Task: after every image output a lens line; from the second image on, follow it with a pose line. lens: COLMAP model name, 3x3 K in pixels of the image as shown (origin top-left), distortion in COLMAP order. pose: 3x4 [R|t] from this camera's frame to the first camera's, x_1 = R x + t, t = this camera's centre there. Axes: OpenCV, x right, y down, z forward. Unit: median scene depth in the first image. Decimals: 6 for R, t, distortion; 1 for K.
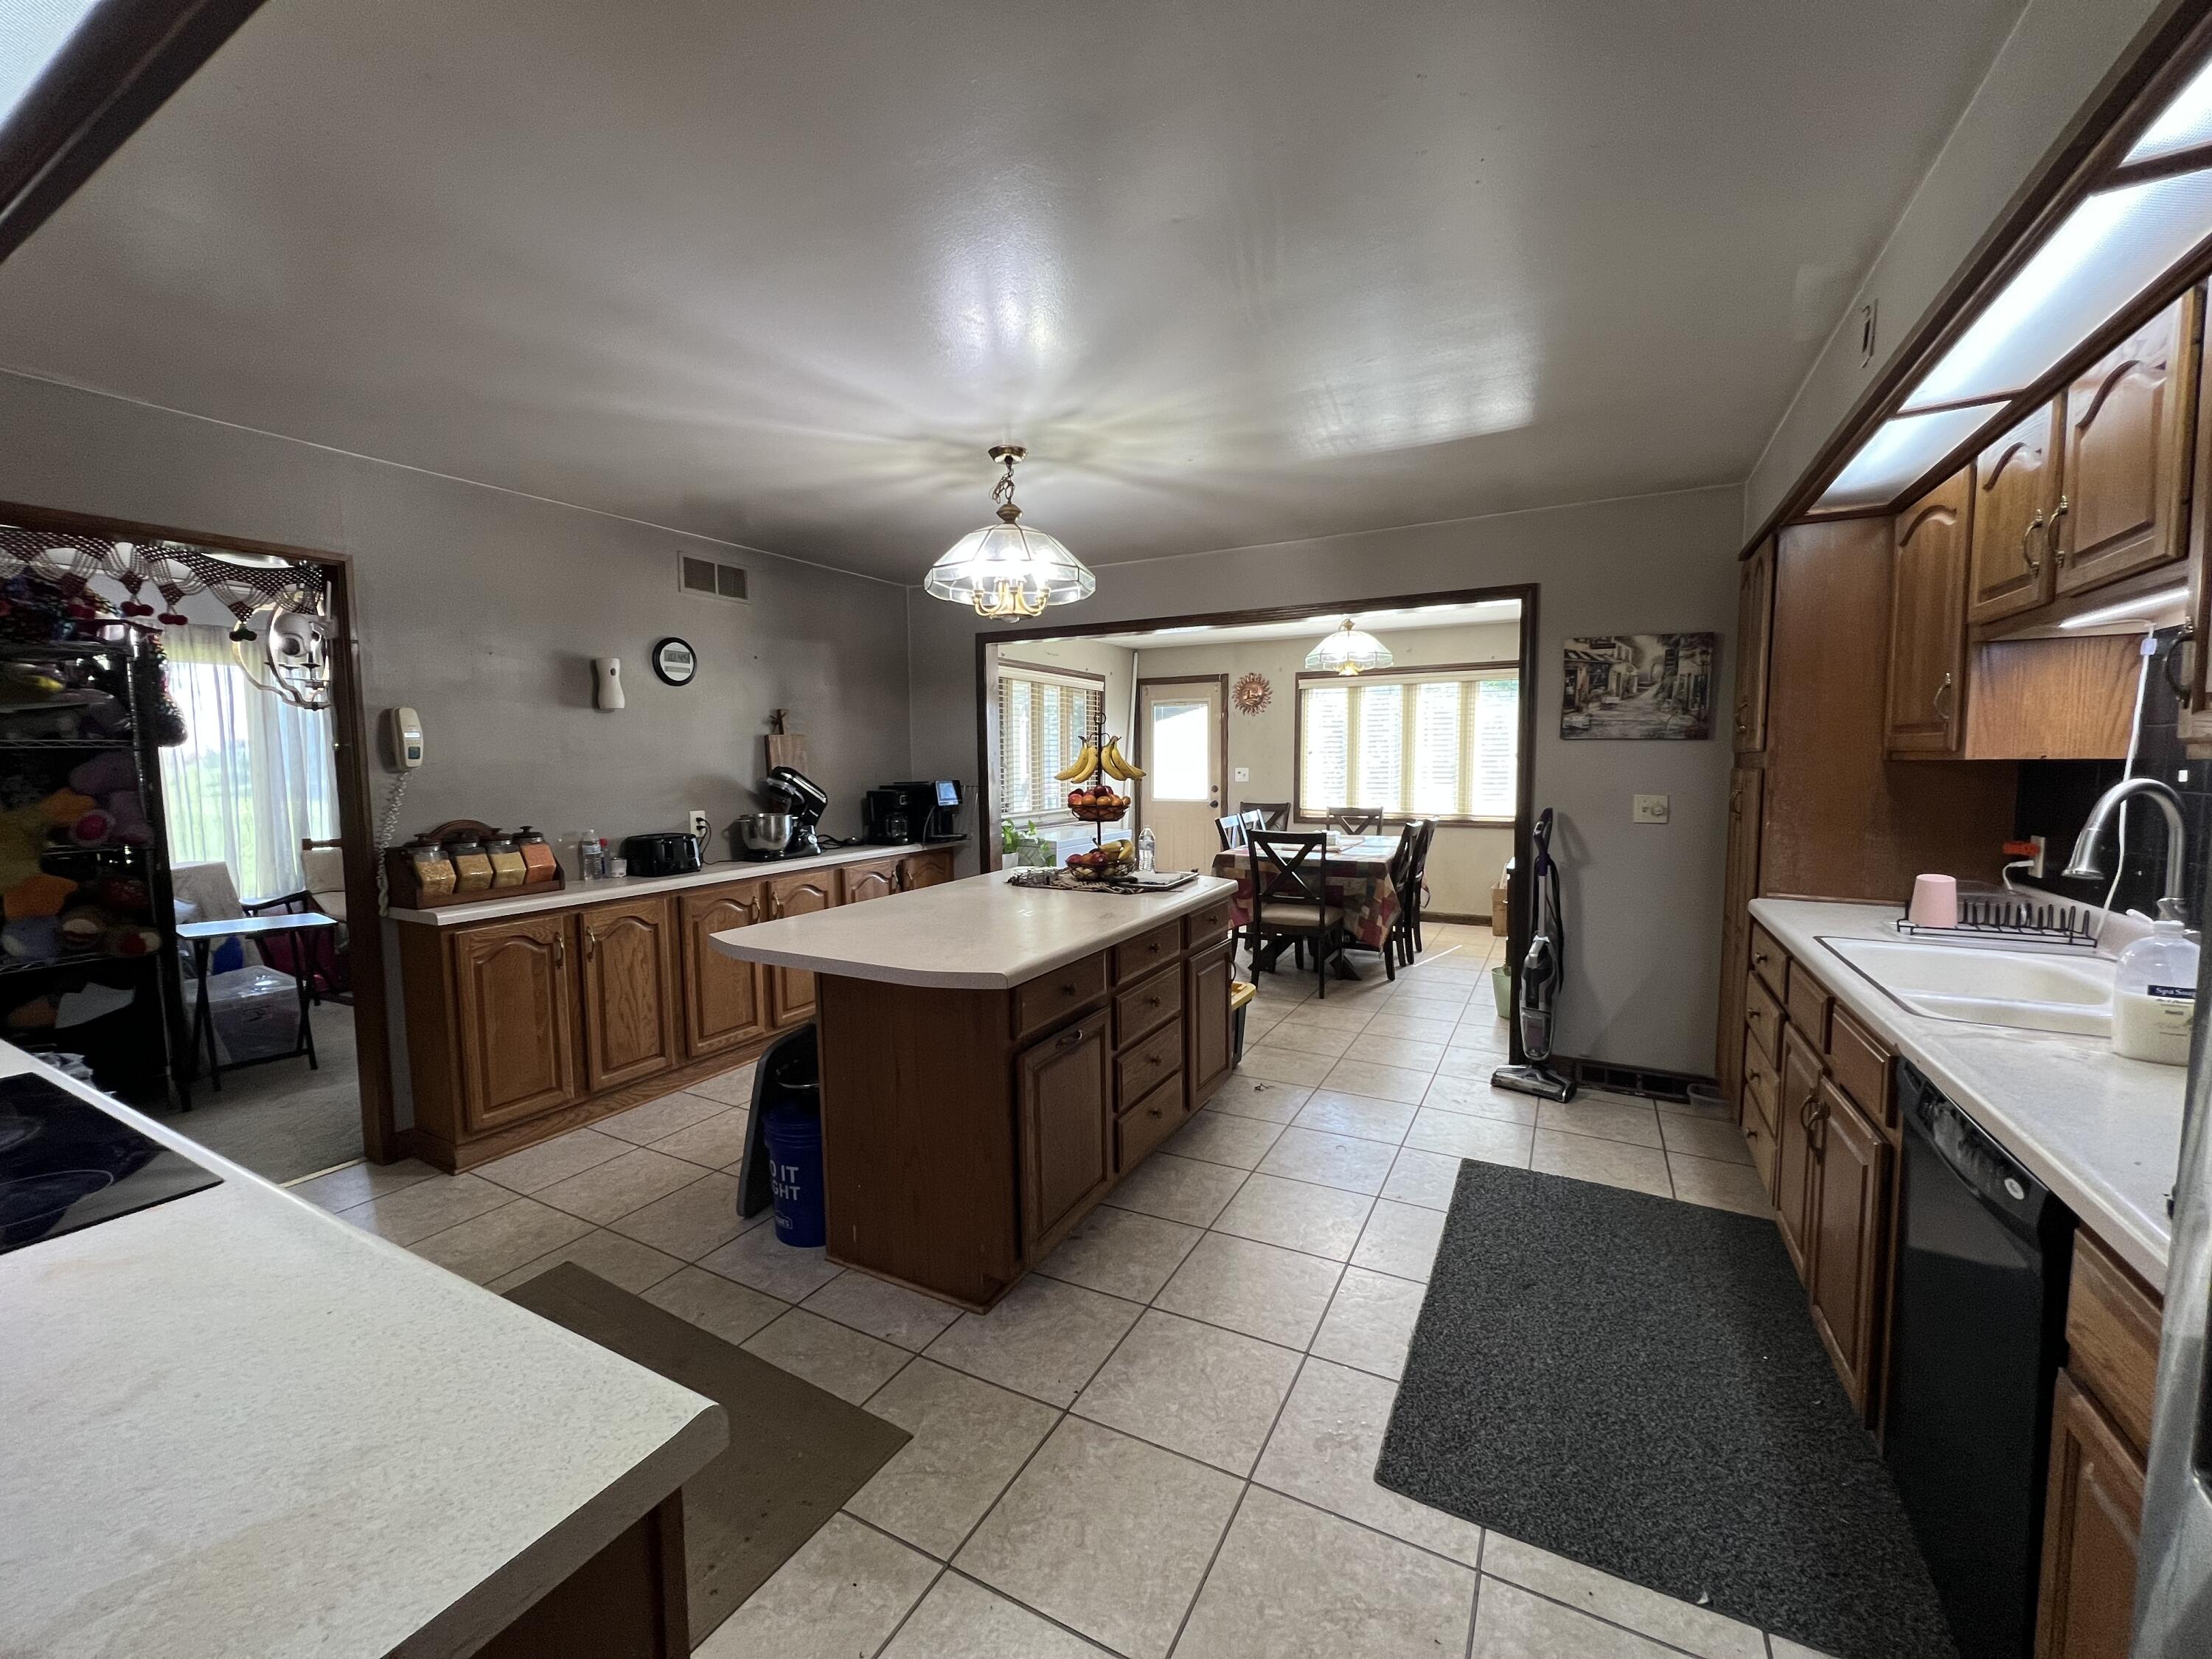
lens RADIAL K [[885.1, 0, 1099.3], [0, 885.1, 823.9], [0, 0, 1]] dist [-0.000409, 0.000281]
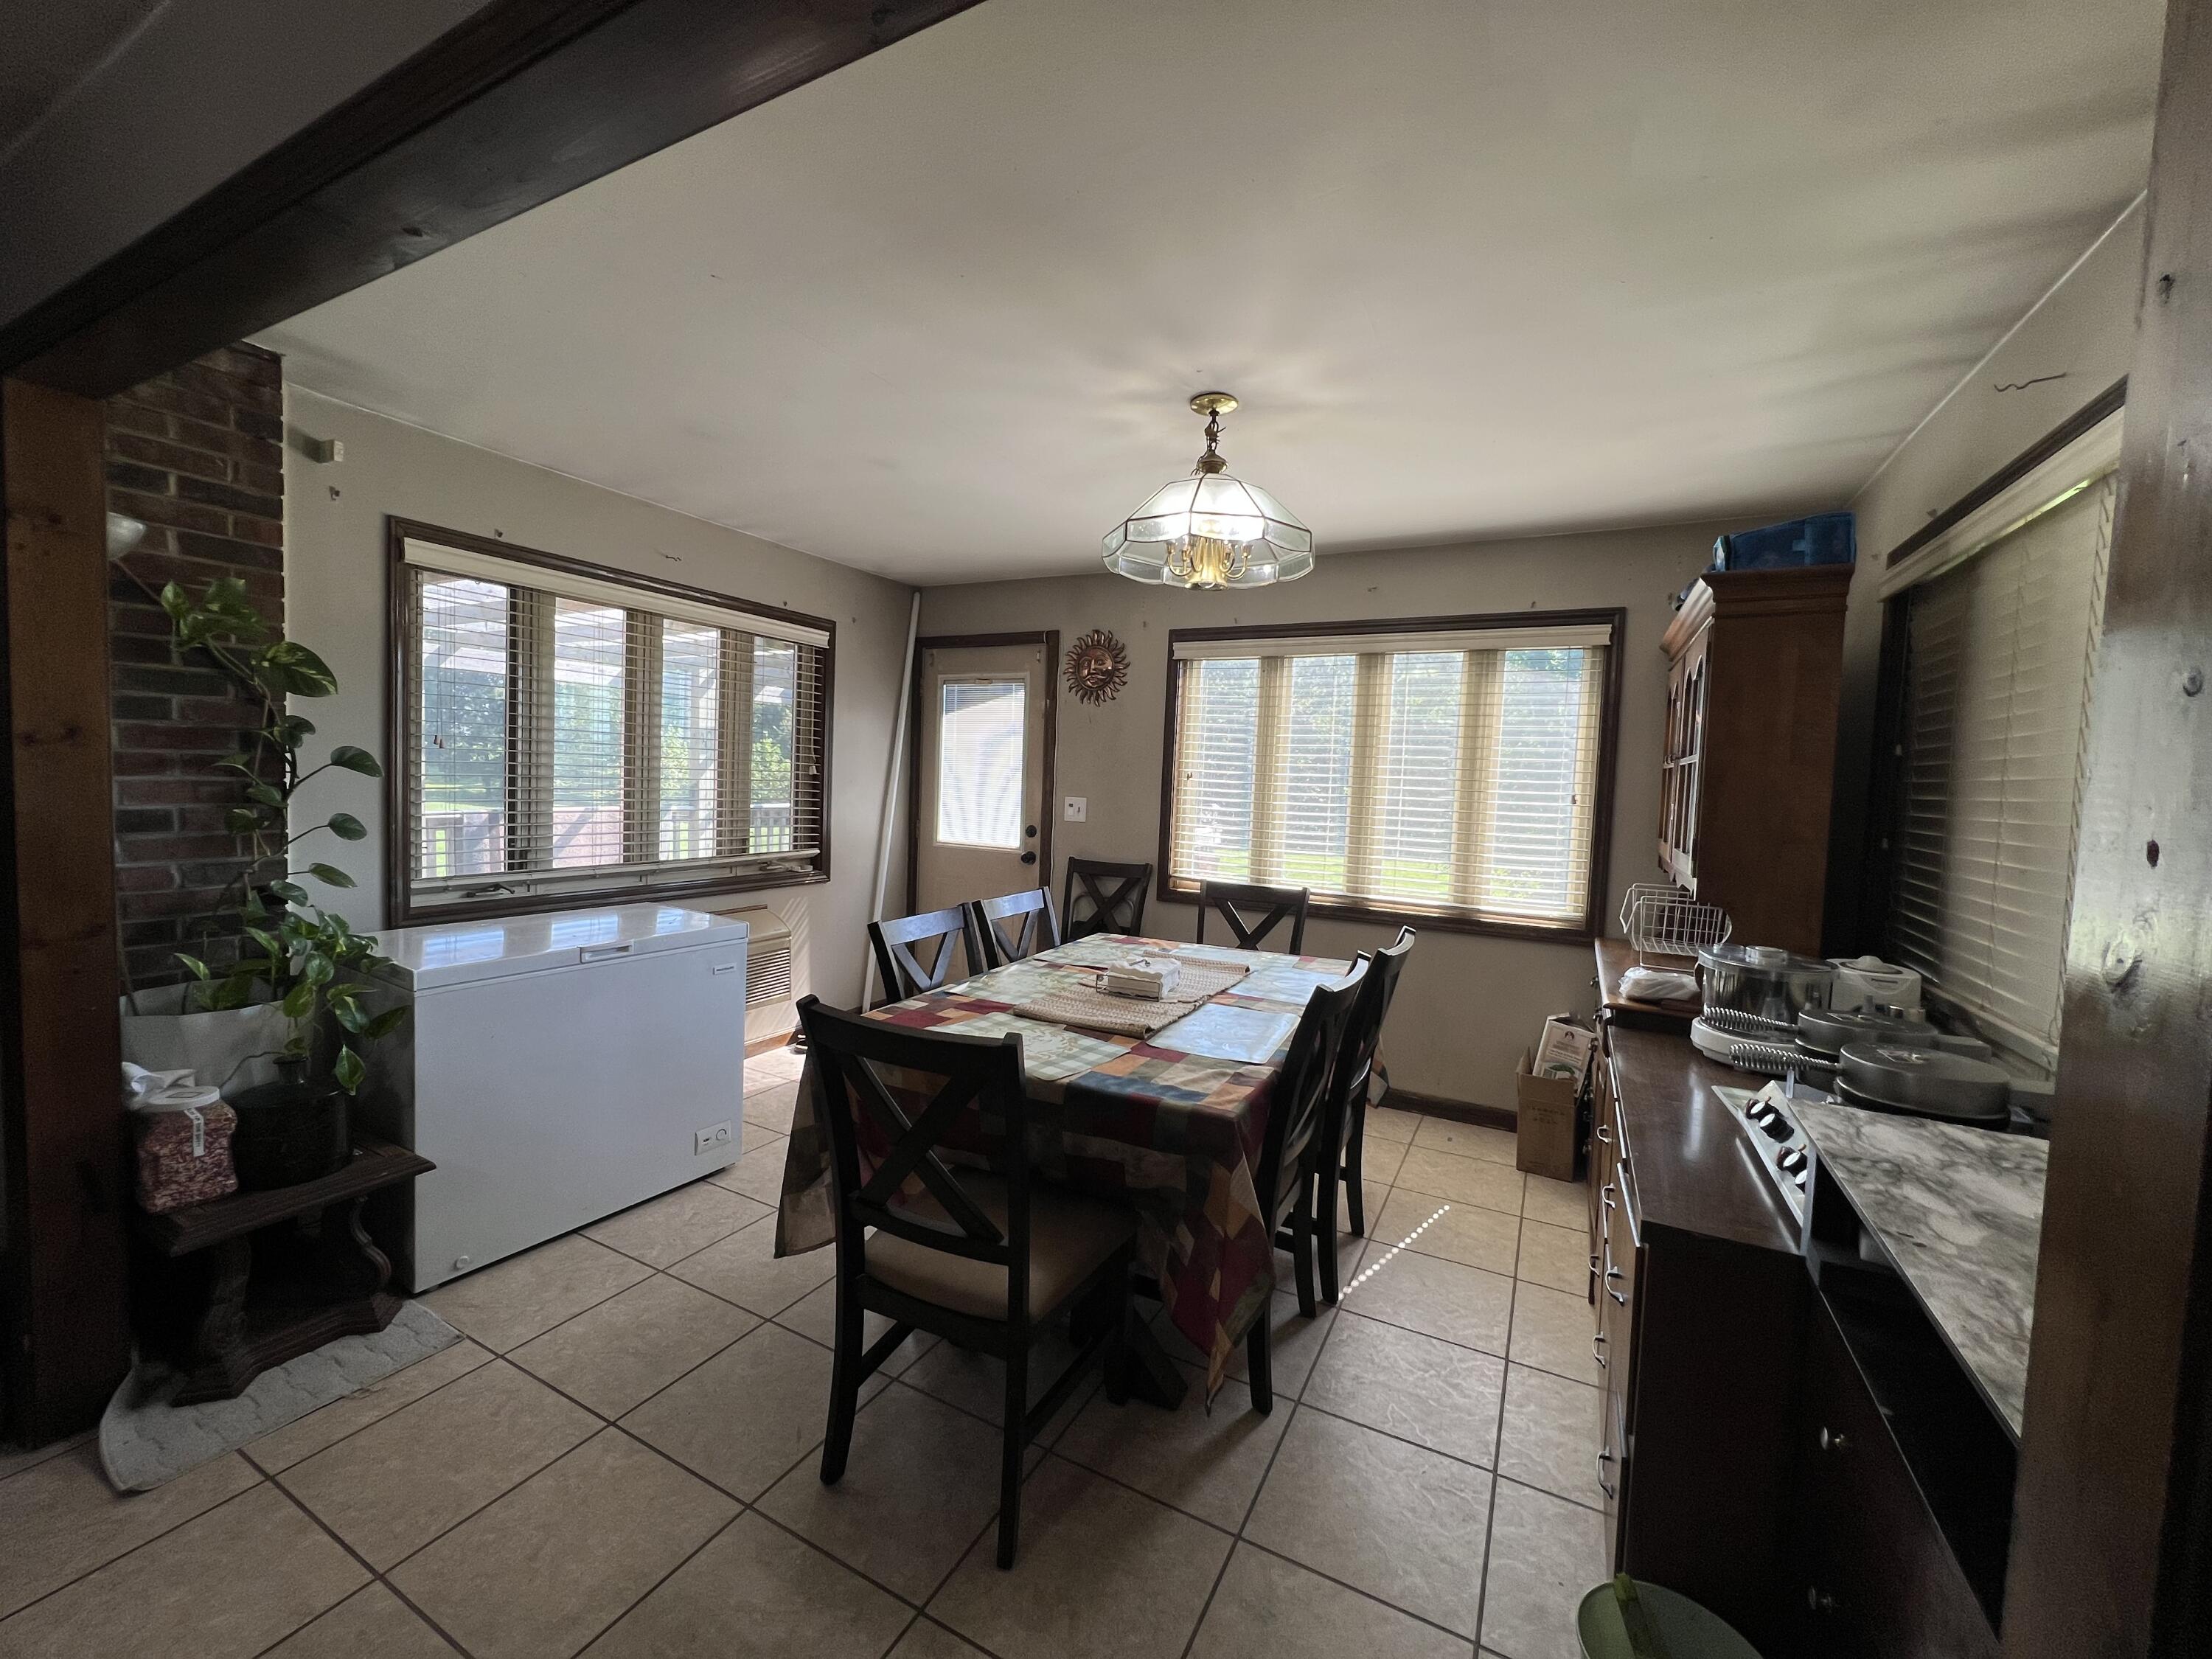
lens RADIAL K [[885.1, 0, 1099.3], [0, 885.1, 823.9], [0, 0, 1]] dist [-0.000409, 0.000281]
pose [[0.998806, 0.046671, 0.014426, 0.255793], [-0.046391, 0.998740, -0.019129, -0.054462], [-0.015300, 0.018437, 0.999713, 0.656390]]
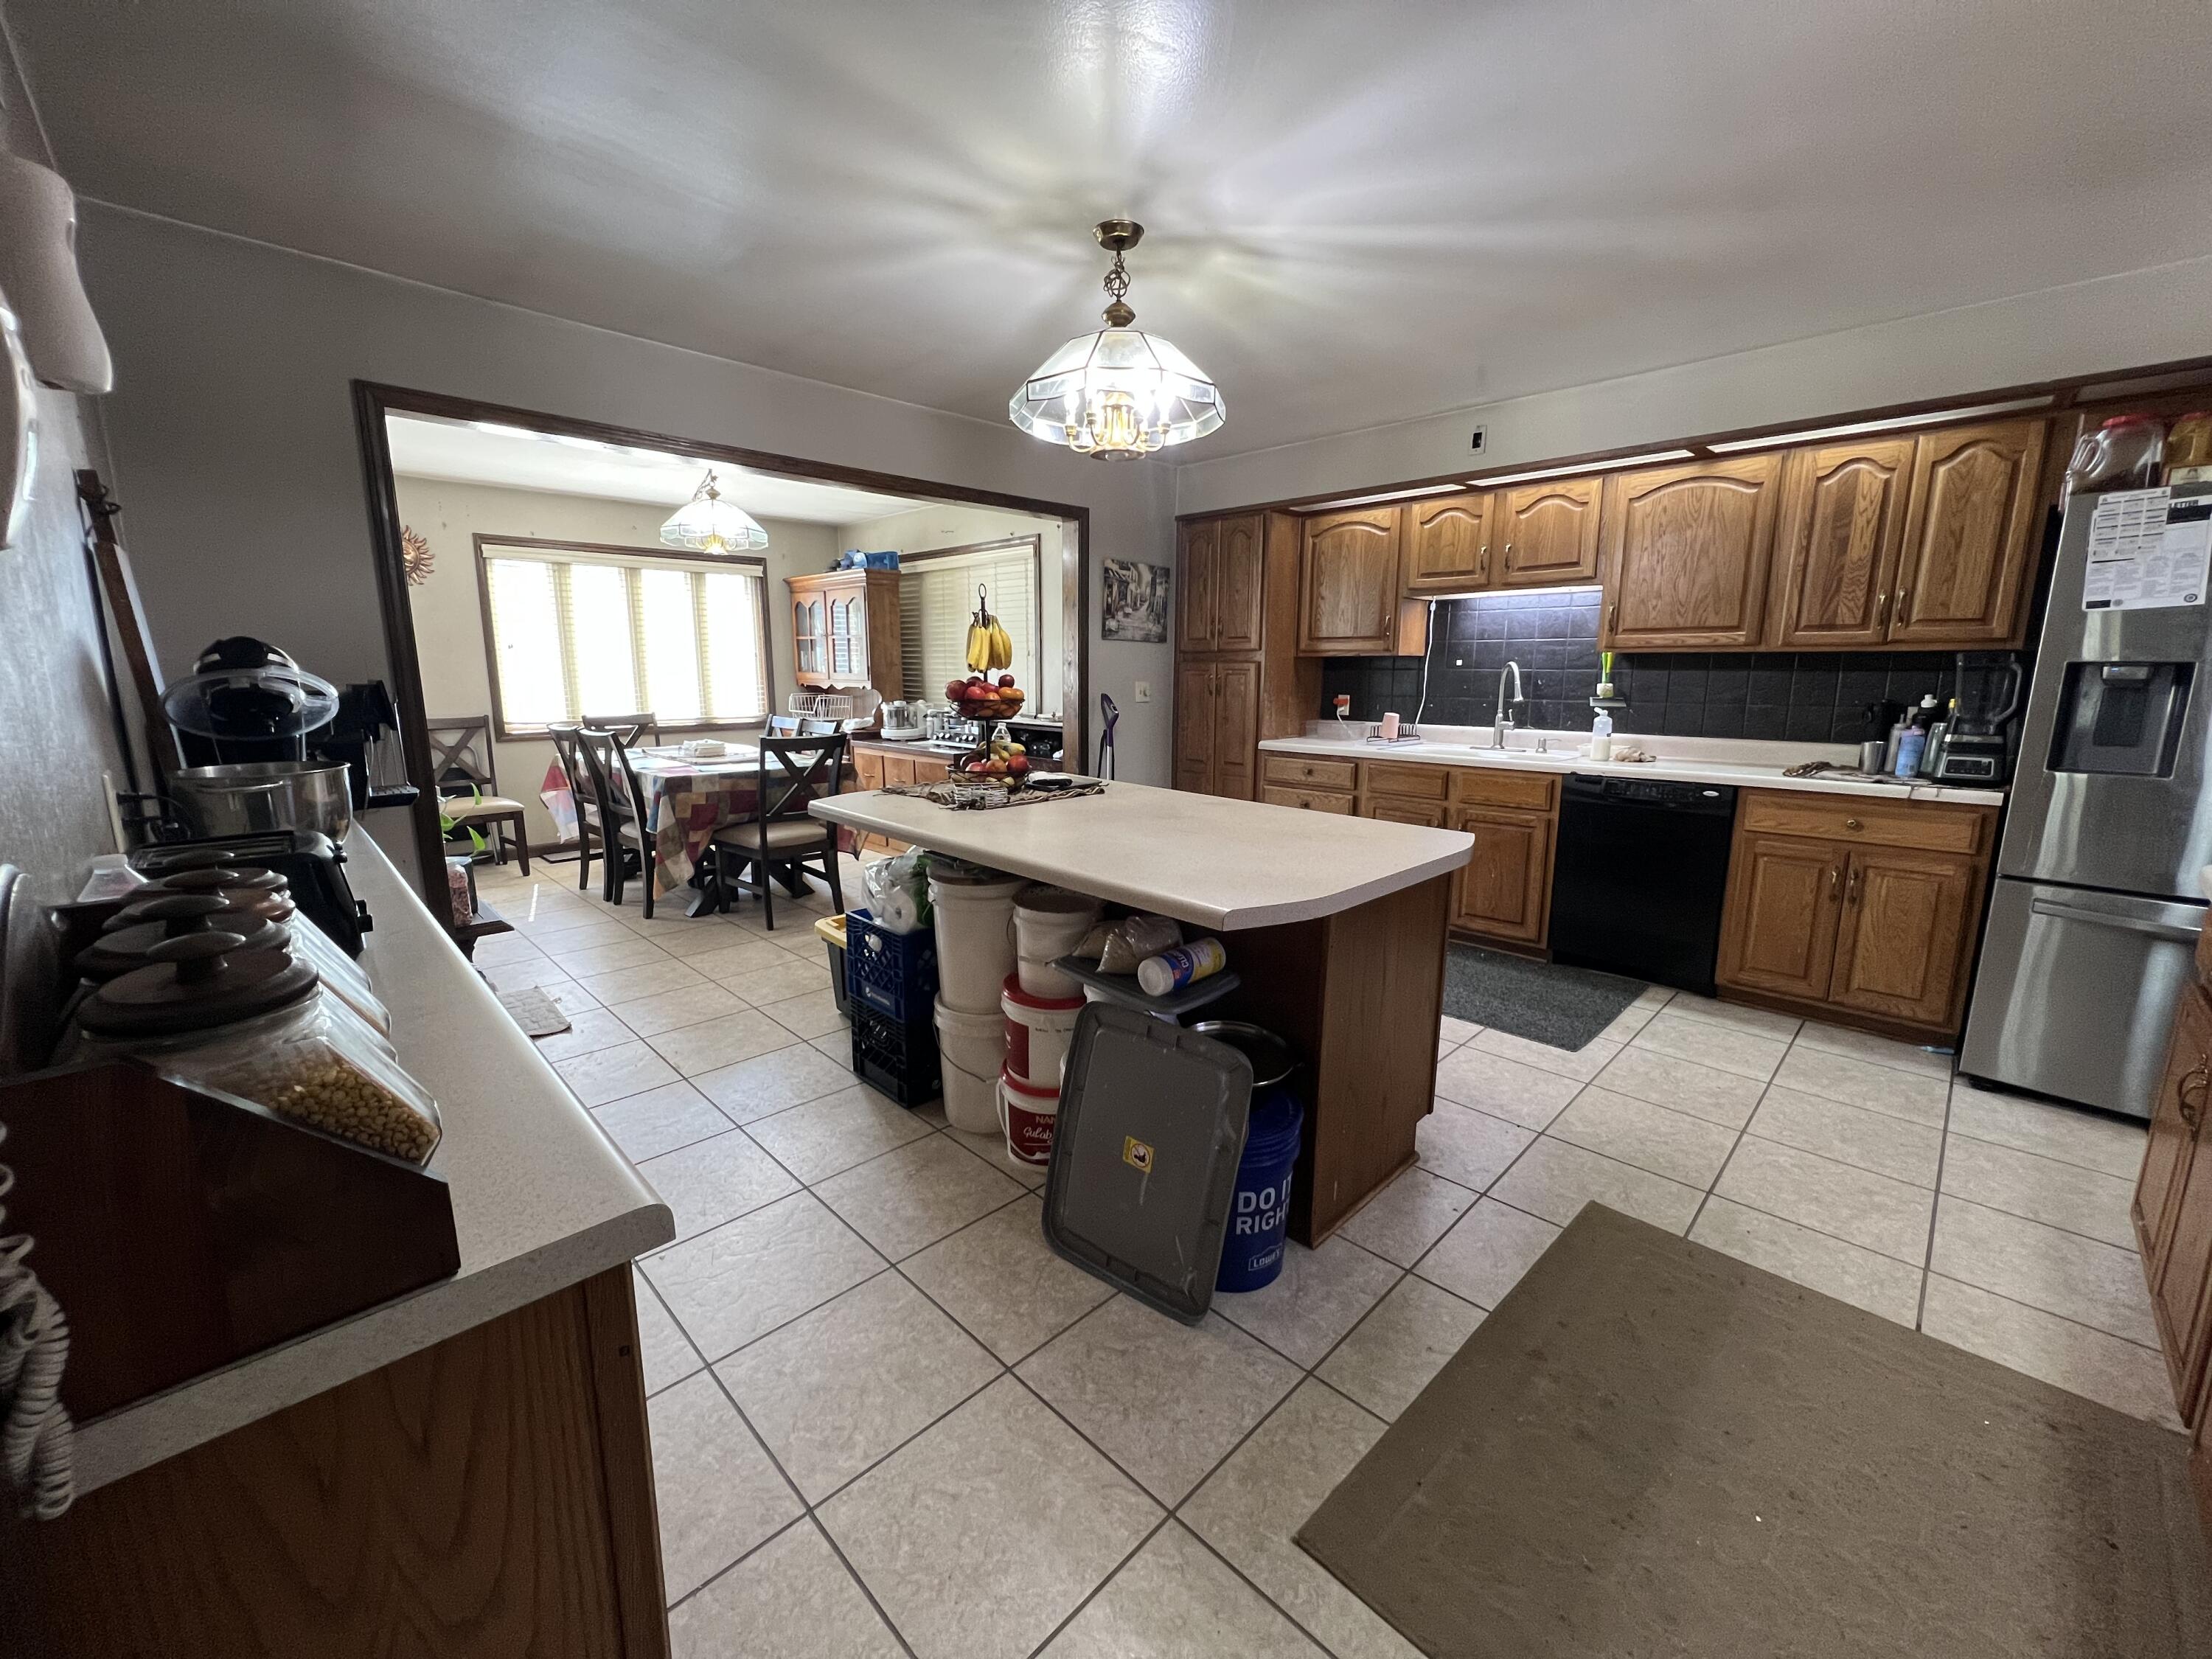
lens RADIAL K [[885.1, 0, 1099.3], [0, 885.1, 823.9], [0, 0, 1]] dist [-0.000409, 0.000281]
pose [[0.283084, -0.161149, 0.945460, -0.512695], [0.066811, 0.986702, 0.148174, -0.015260], [-0.956765, 0.021222, 0.290086, 0.448869]]
